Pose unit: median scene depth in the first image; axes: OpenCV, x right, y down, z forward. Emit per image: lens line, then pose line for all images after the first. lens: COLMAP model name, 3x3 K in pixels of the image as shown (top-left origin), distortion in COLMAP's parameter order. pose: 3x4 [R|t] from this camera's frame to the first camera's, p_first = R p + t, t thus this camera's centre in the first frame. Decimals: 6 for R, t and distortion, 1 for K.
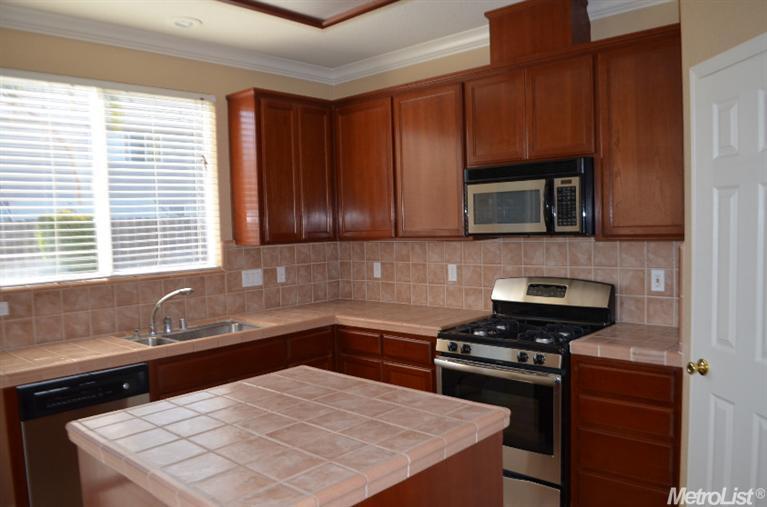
lens RADIAL K [[607.7, 0, 385.8], [0, 607.7, 262.1], [0, 0, 1]] dist [-0.069572, -0.000993]
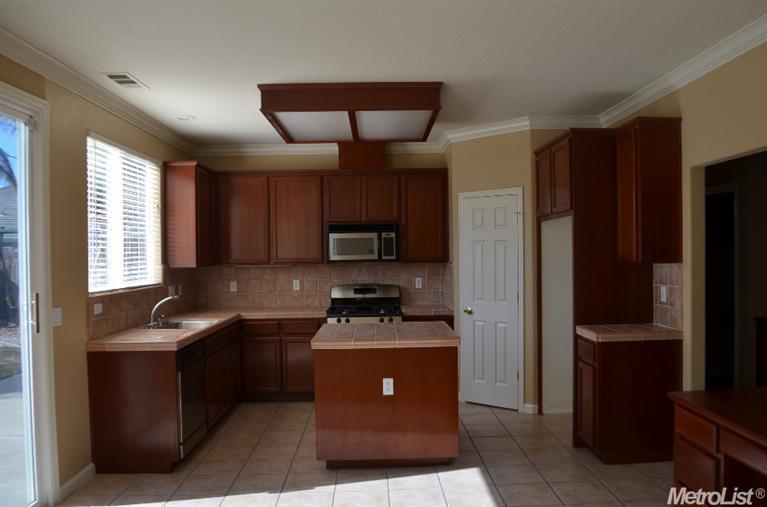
lens RADIAL K [[607.7, 0, 385.8], [0, 607.7, 262.1], [0, 0, 1]] dist [-0.069572, -0.000993]
pose [[0.718196, 0.012352, 0.695731, -1.086914], [0.037420, 0.997710, -0.056342, 0.071986], [-0.694834, 0.066499, 0.716089, -0.441423]]
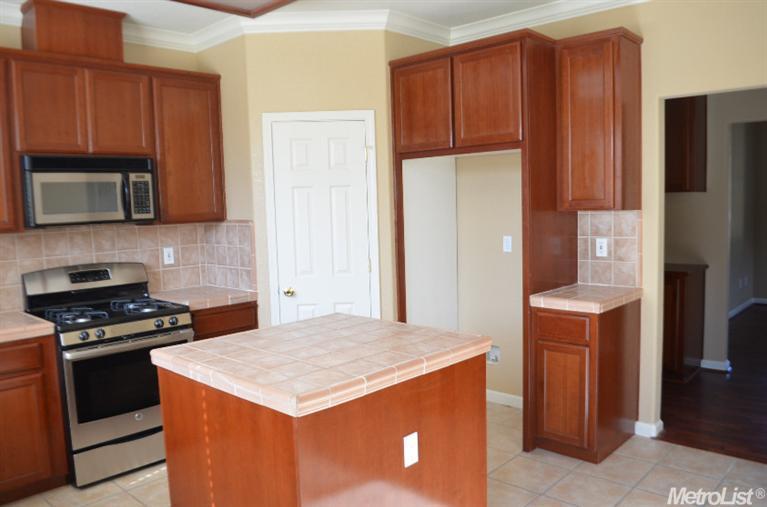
lens RADIAL K [[607.7, 0, 385.8], [0, 607.7, 262.1], [0, 0, 1]] dist [-0.069572, -0.000993]
pose [[0.006472, -0.064685, 0.997885, -0.854561], [0.096784, 0.993261, 0.063758, 0.005709], [-0.995284, 0.096166, 0.012689, 0.493554]]
